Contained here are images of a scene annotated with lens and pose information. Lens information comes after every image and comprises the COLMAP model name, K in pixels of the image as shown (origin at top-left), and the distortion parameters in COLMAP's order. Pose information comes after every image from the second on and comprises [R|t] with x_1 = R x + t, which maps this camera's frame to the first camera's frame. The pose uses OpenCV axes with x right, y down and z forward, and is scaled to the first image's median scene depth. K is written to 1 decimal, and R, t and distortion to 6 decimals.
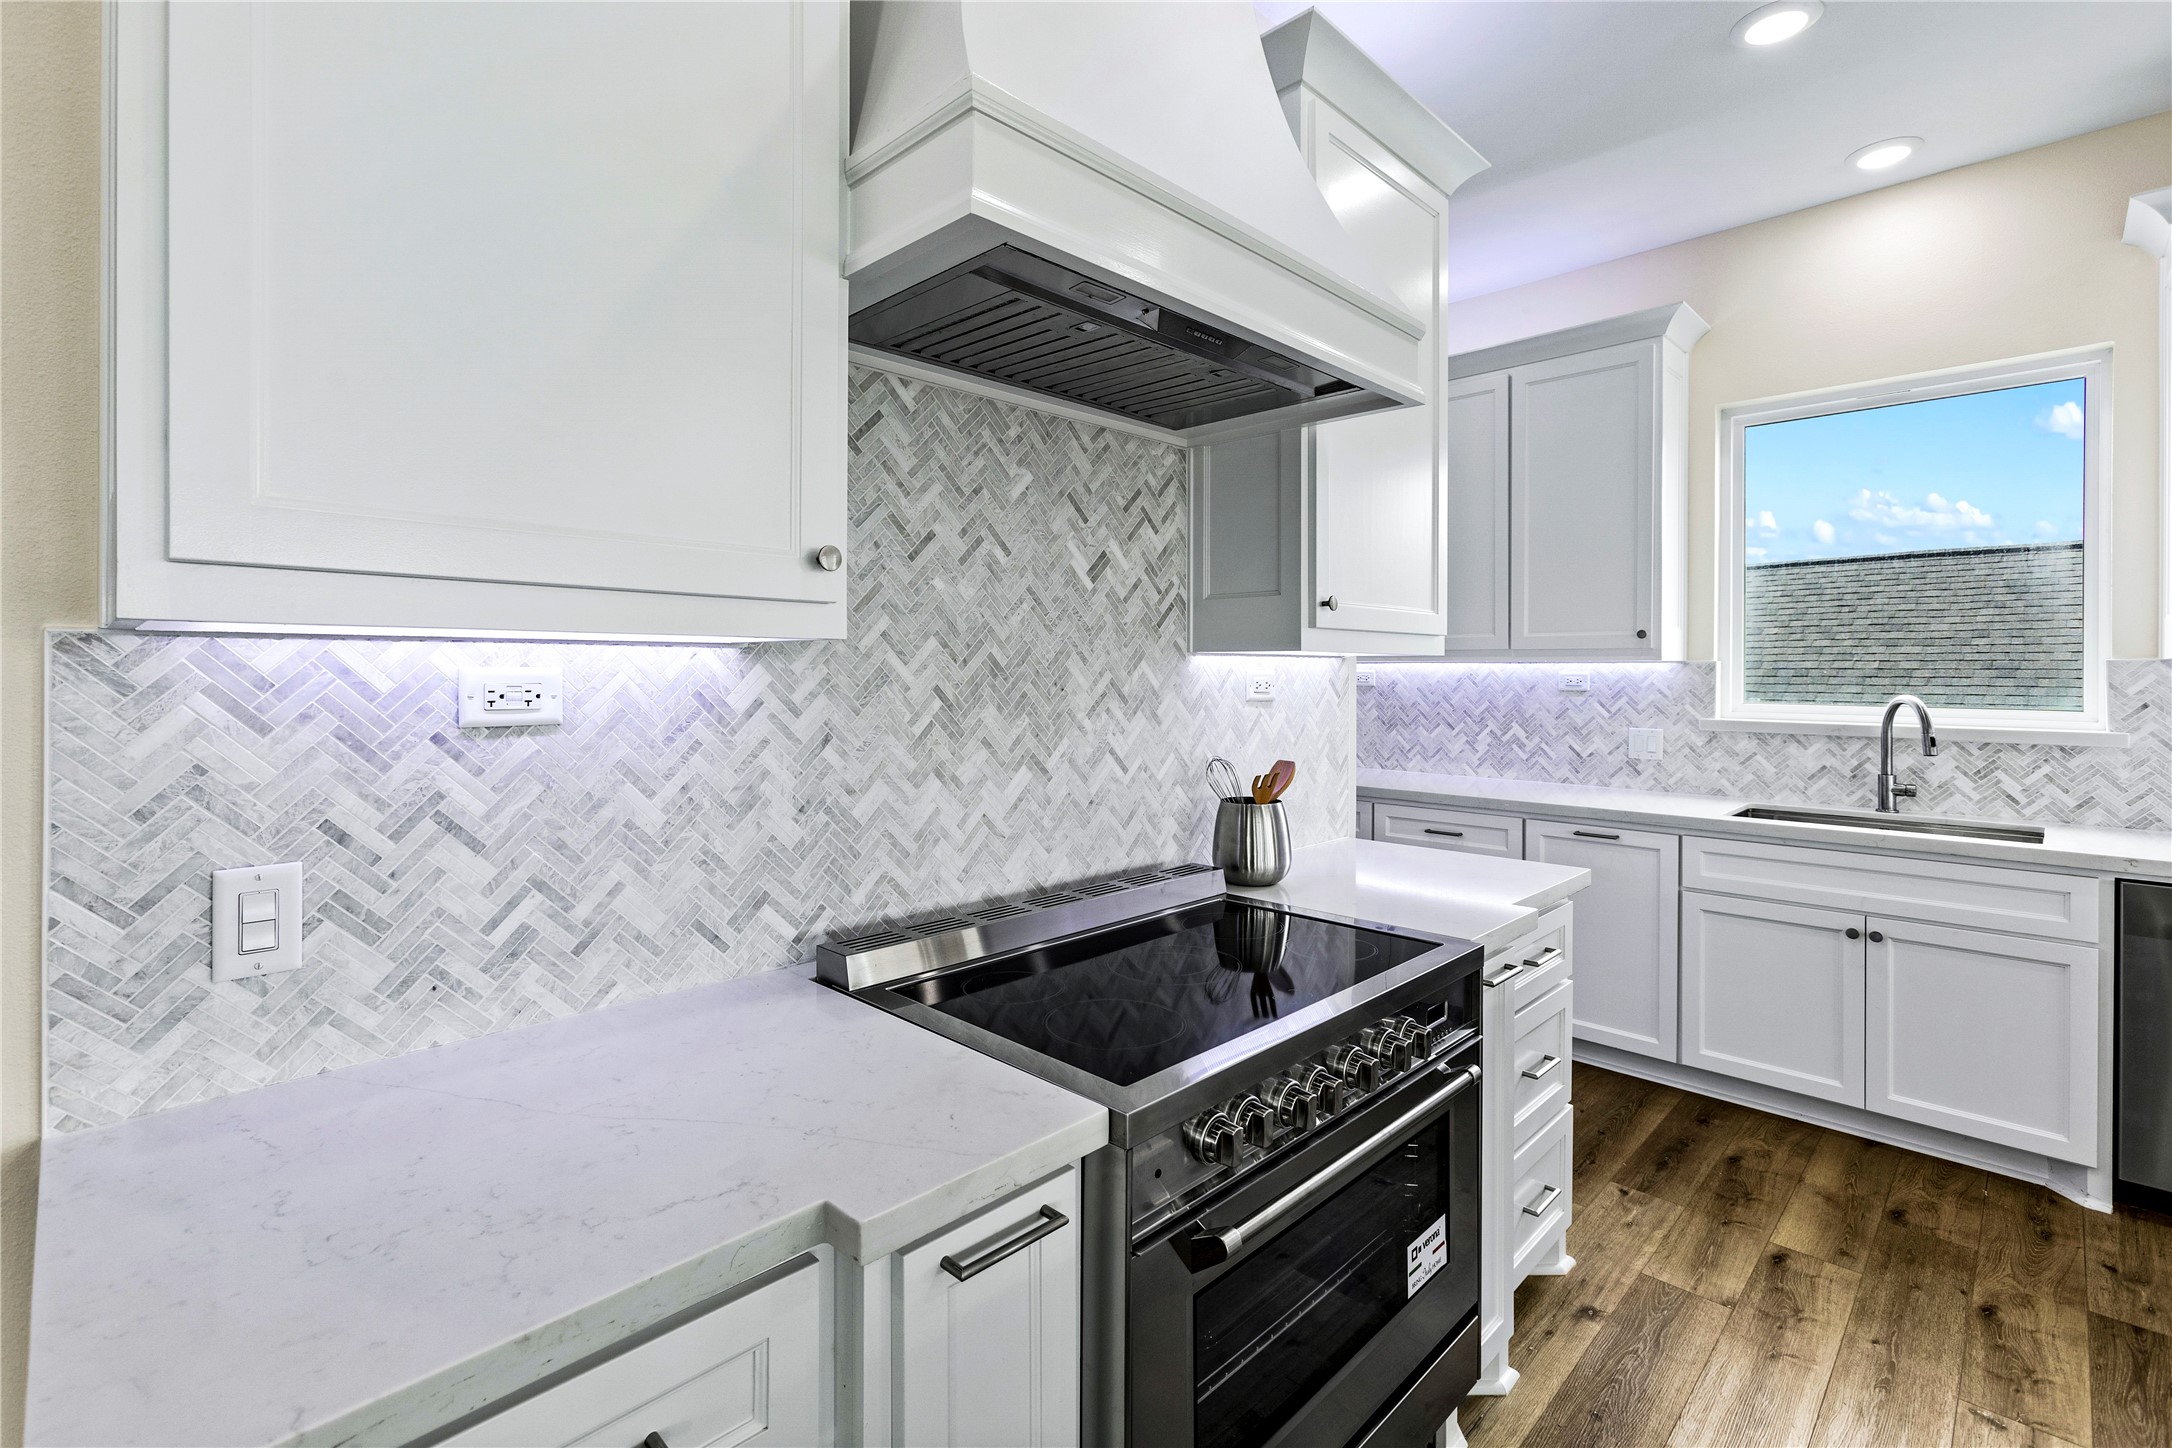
lens RADIAL K [[965.2, 0, 1078.2], [0, 965.2, 689.0], [0, 0, 1]] dist [0.001905, 0.000640]
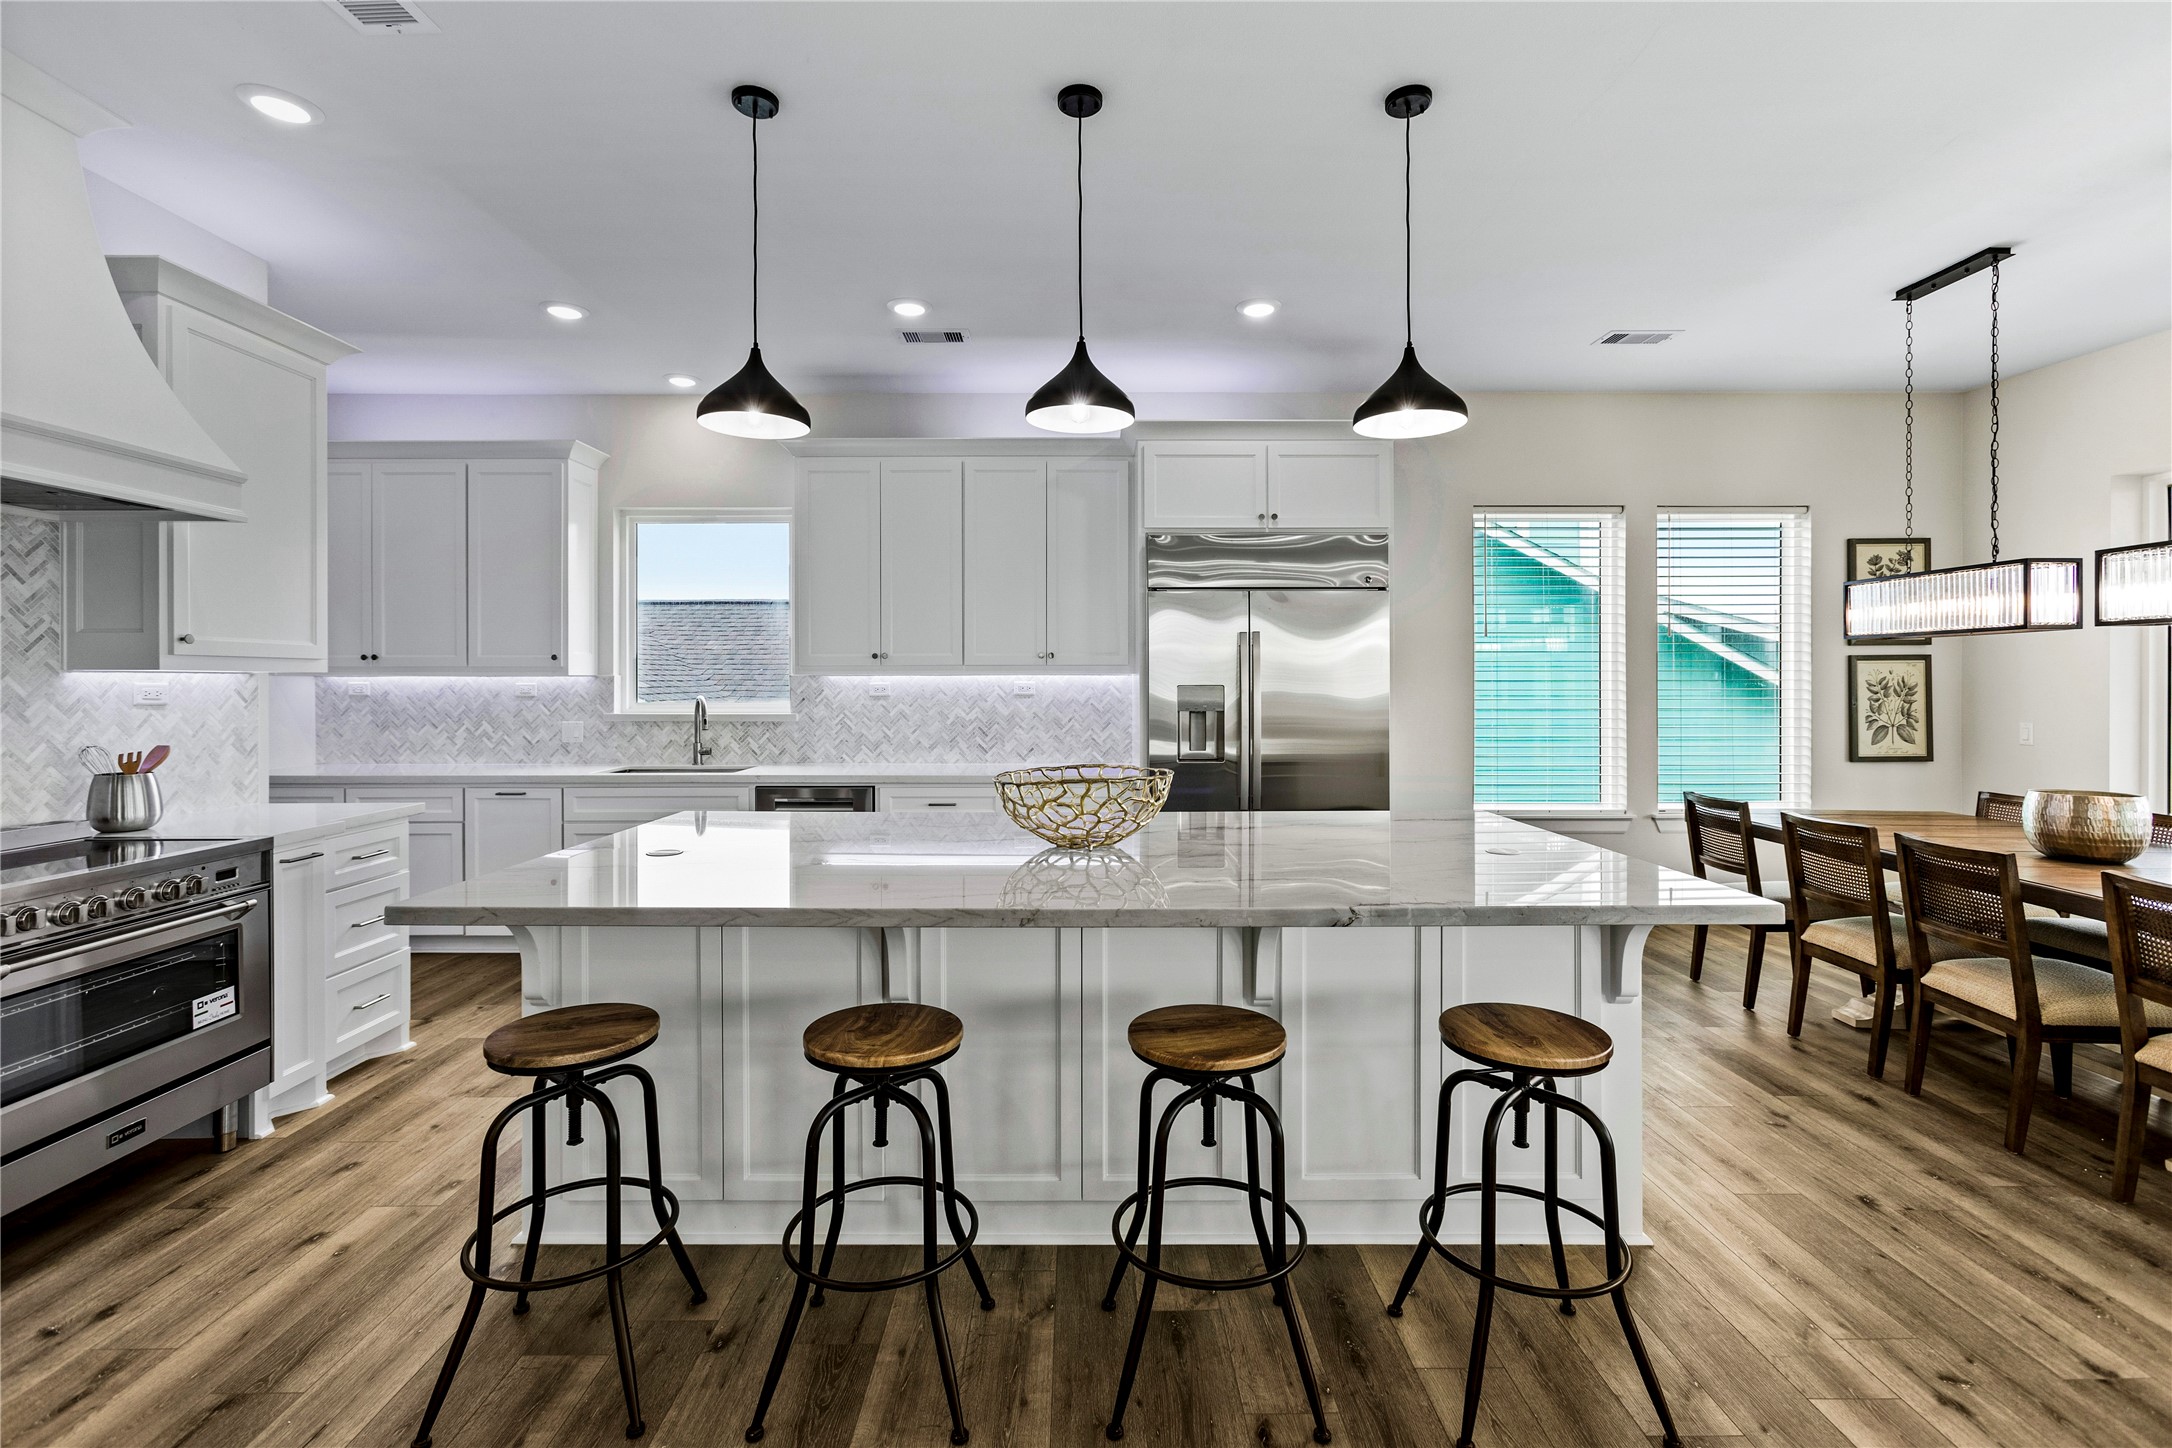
lens RADIAL K [[965.2, 0, 1078.2], [0, 965.2, 689.0], [0, 0, 1]] dist [0.001905, 0.000640]
pose [[0.704526, -0.008390, 0.709628, 0.128610], [0.016705, 0.999849, -0.004765, 0.016369], [-0.709481, 0.015211, 0.704560, -0.830213]]
